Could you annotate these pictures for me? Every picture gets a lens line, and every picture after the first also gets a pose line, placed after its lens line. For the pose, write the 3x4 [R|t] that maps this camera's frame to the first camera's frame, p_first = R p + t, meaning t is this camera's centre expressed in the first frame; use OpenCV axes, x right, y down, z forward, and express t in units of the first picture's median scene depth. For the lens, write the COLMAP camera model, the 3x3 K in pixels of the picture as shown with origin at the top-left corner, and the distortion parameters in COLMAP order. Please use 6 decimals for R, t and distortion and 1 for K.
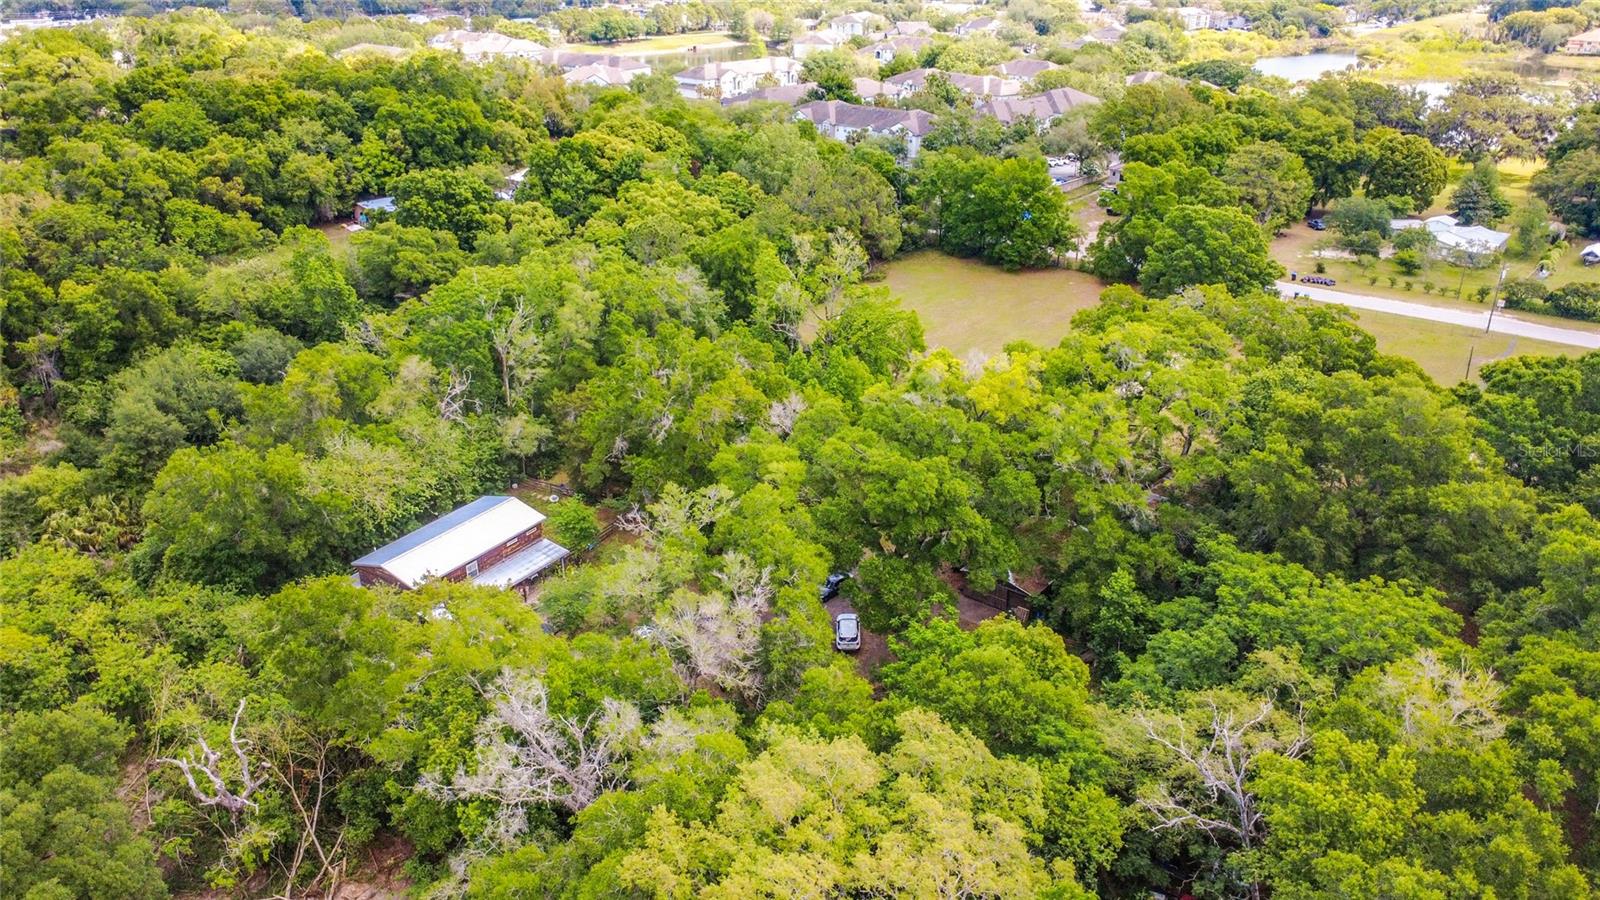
lens RADIAL K [[1163.1, 0, 800.0], [0, 1163.1, 450.0], [0, 0, 1]] dist [0.002669, 0.000917]
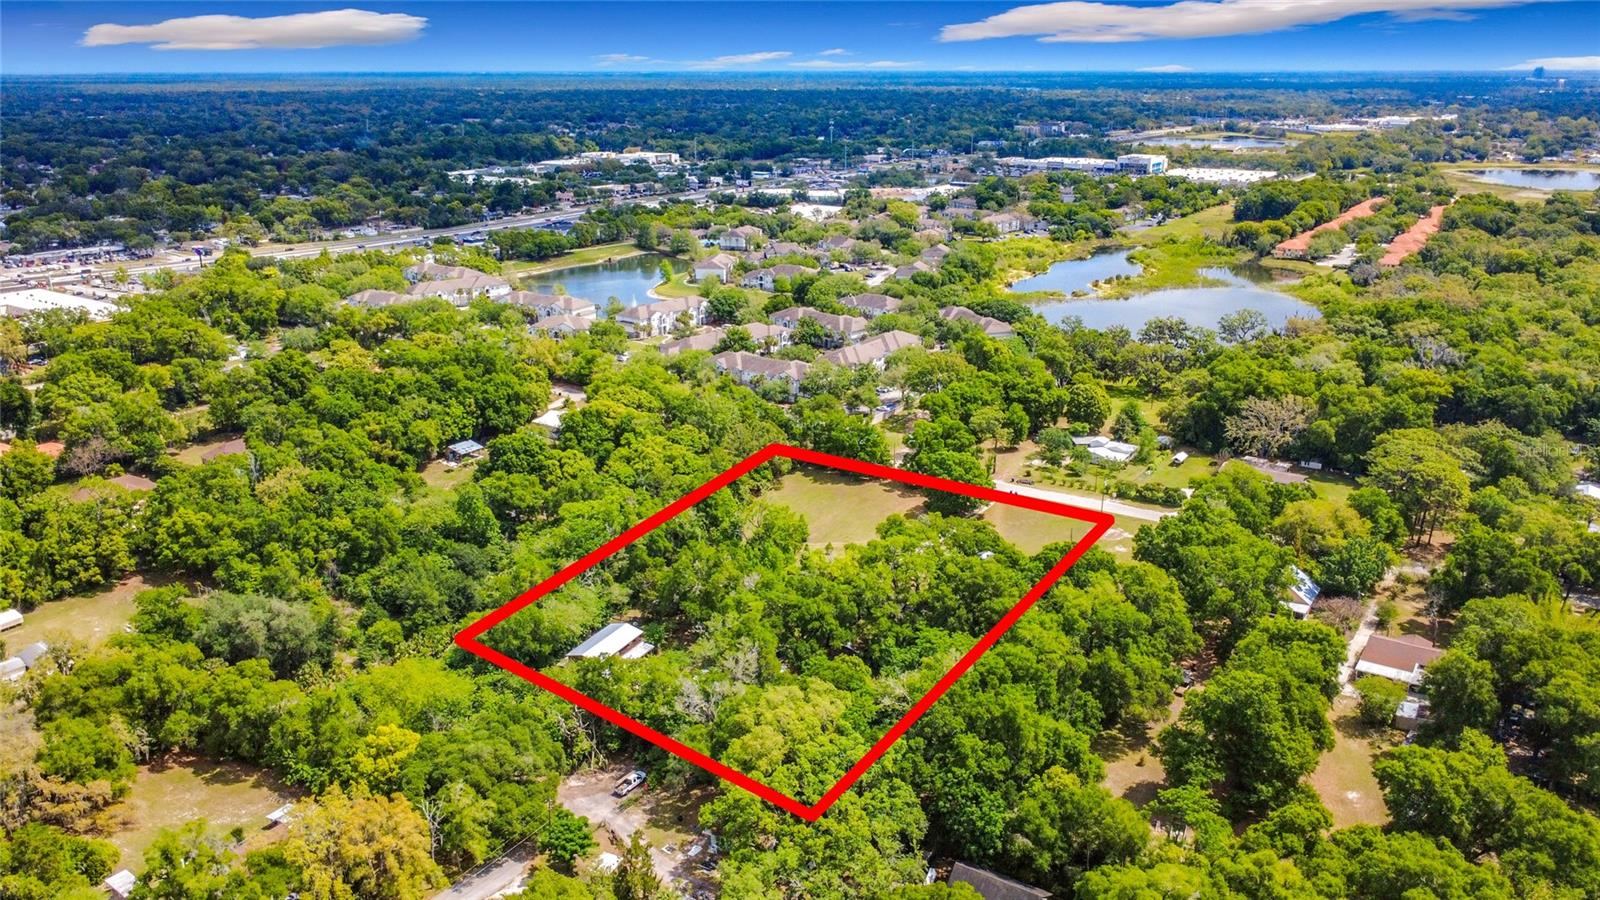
lens RADIAL K [[1170.6, 0, 800.0], [0, 1170.6, 450.0], [0, 0, 1]] dist [-0.002543, 0.002796]
pose [[0.994124, -0.035795, 0.102155, -0.075327], [0.046472, 0.993477, -0.104137, -0.021864], [-0.097761, 0.108273, 0.989303, -0.701158]]
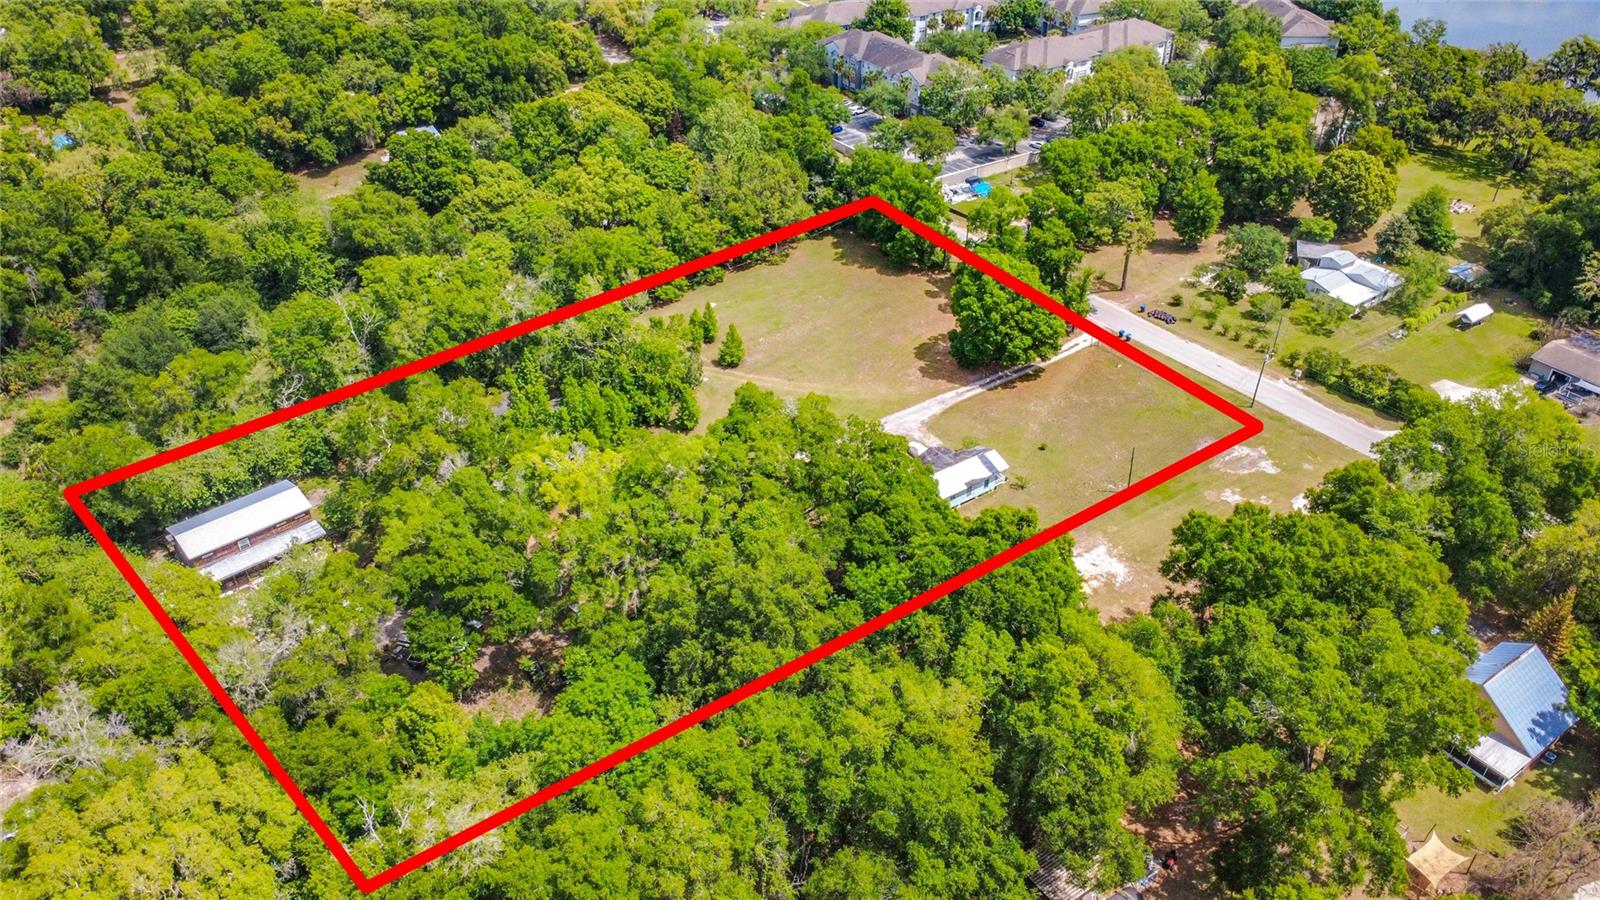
lens RADIAL K [[1170.6, 0, 800.0], [0, 1170.6, 450.0], [0, 0, 1]] dist [-0.002543, 0.002796]
pose [[0.968236, 0.140048, -0.207135, 0.341775], [-0.101847, 0.977481, 0.184817, -0.178305], [0.228354, -0.157851, 0.960696, -0.104931]]
